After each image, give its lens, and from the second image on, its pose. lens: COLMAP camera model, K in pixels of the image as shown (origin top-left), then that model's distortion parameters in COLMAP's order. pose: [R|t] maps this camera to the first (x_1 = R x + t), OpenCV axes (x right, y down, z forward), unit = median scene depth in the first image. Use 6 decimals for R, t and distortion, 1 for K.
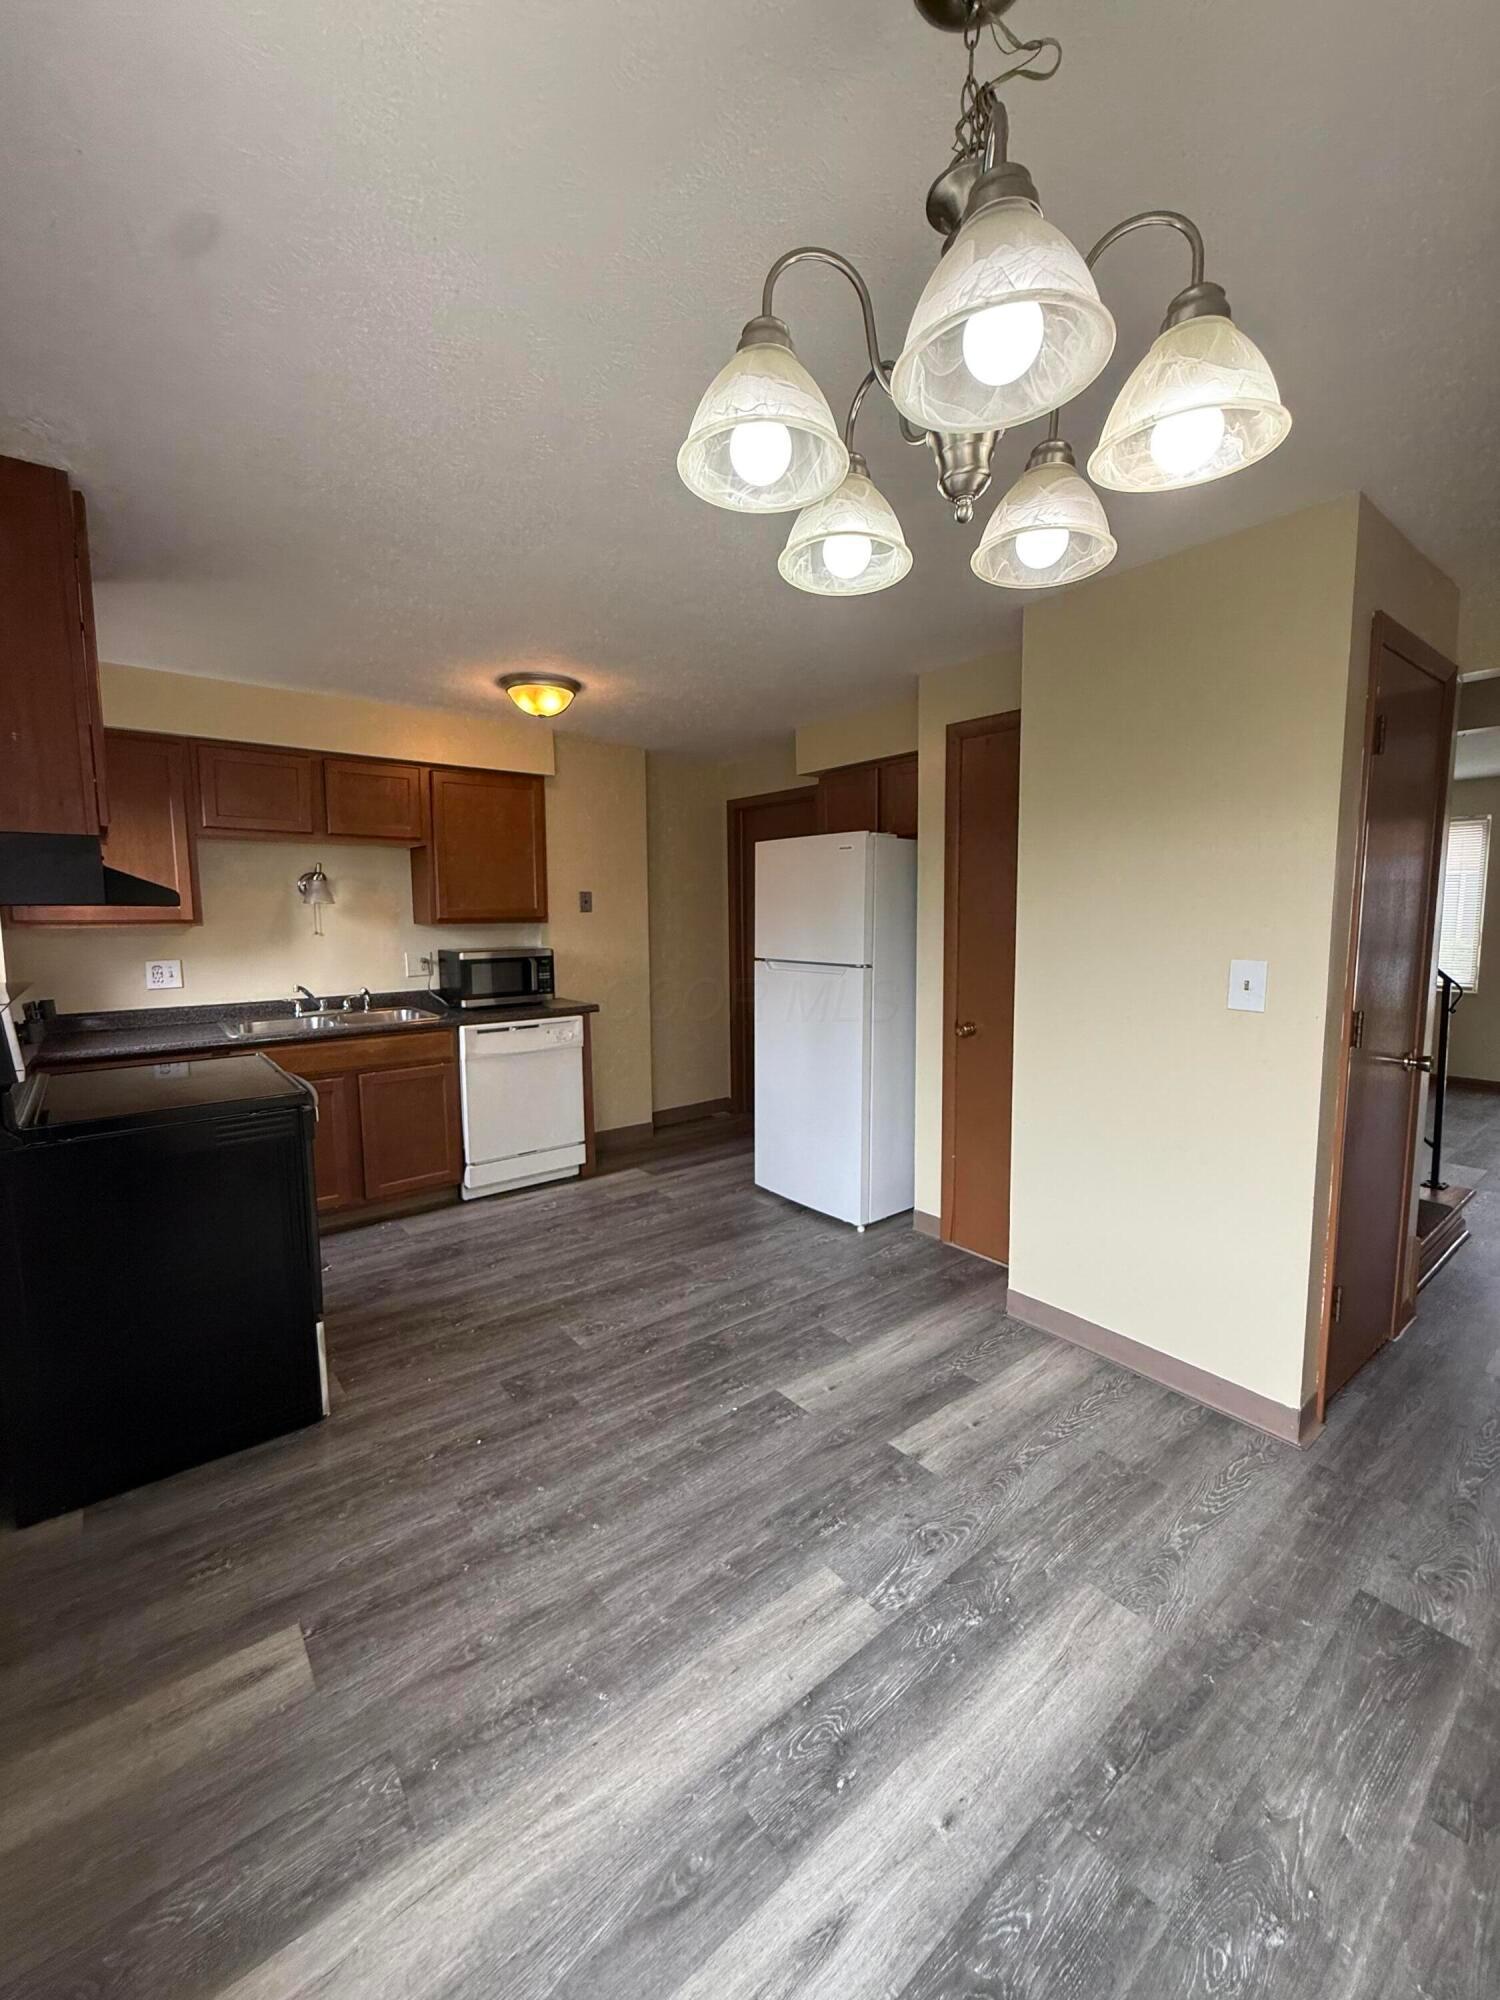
lens RADIAL K [[795.7, 0, 750.0], [0, 795.7, 1000.0], [0, 0, 1]] dist [-0.000260, -0.000097]
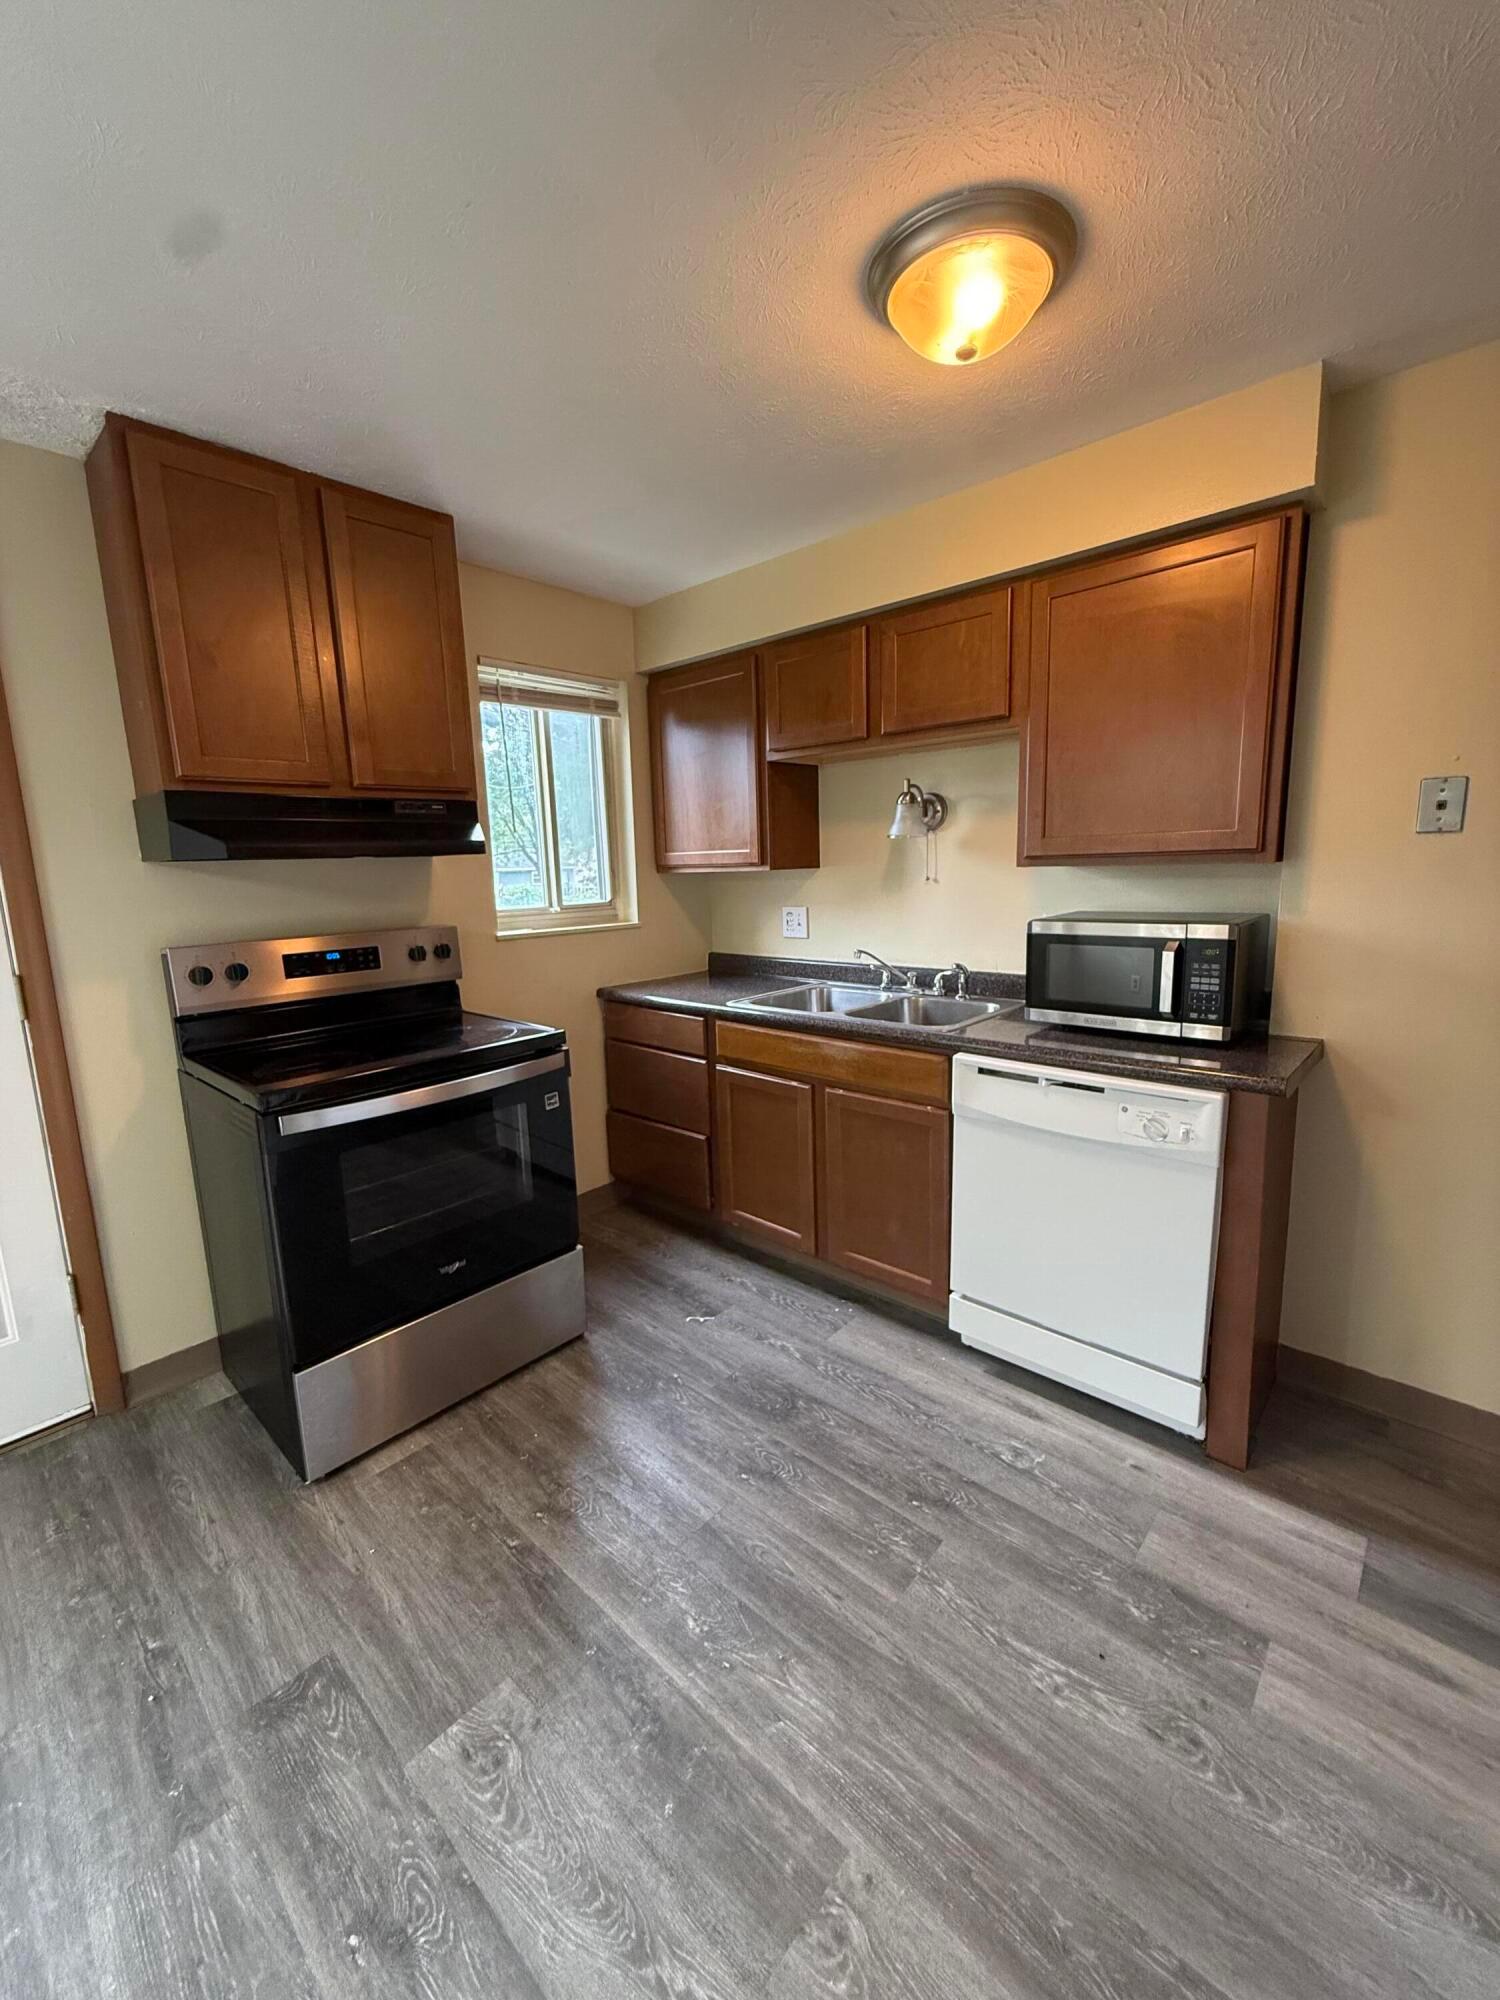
lens RADIAL K [[795.7, 0, 750.0], [0, 795.7, 1000.0], [0, 0, 1]] dist [-0.000260, -0.000097]
pose [[0.155446, 0.168989, -0.973283, 0.245442], [-0.080649, 0.984141, 0.157993, -0.130109], [0.984547, 0.053935, 0.166609, 1.242078]]
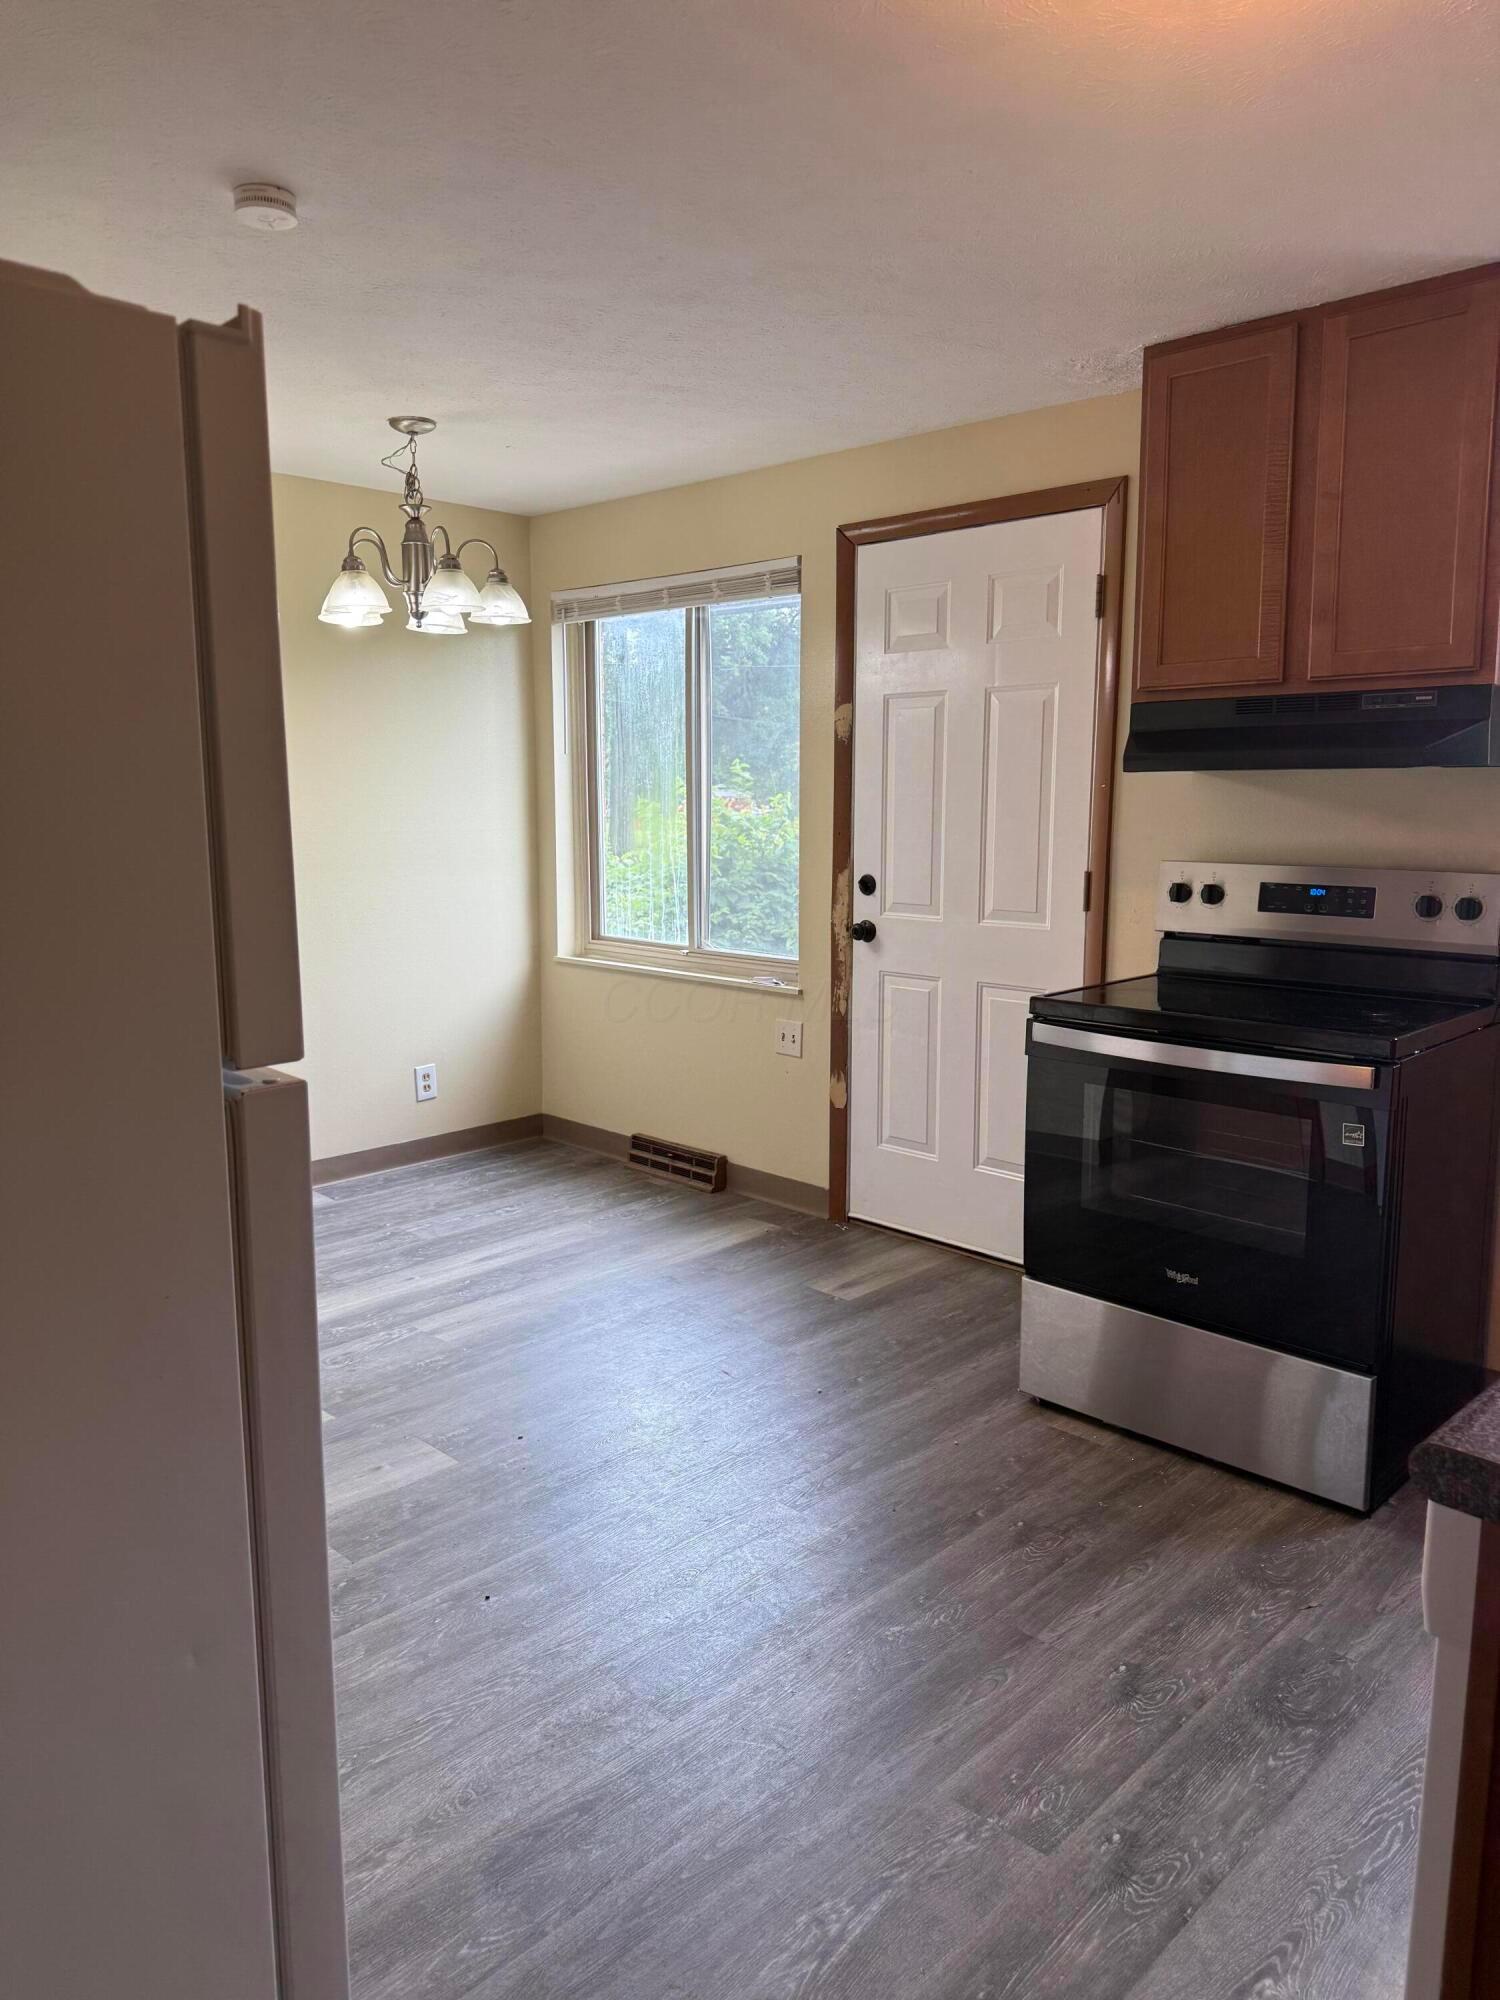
lens RADIAL K [[1410.1, 0, 755.1], [0, 1410.1, 1001.2], [0, 0, 1]] dist [0.109454, -0.151209]
pose [[-0.992413, 0.022605, -0.120854, -0.085056], [-0.009470, 0.965980, 0.258445, -0.240556], [0.122585, 0.257629, -0.958436, 2.202737]]
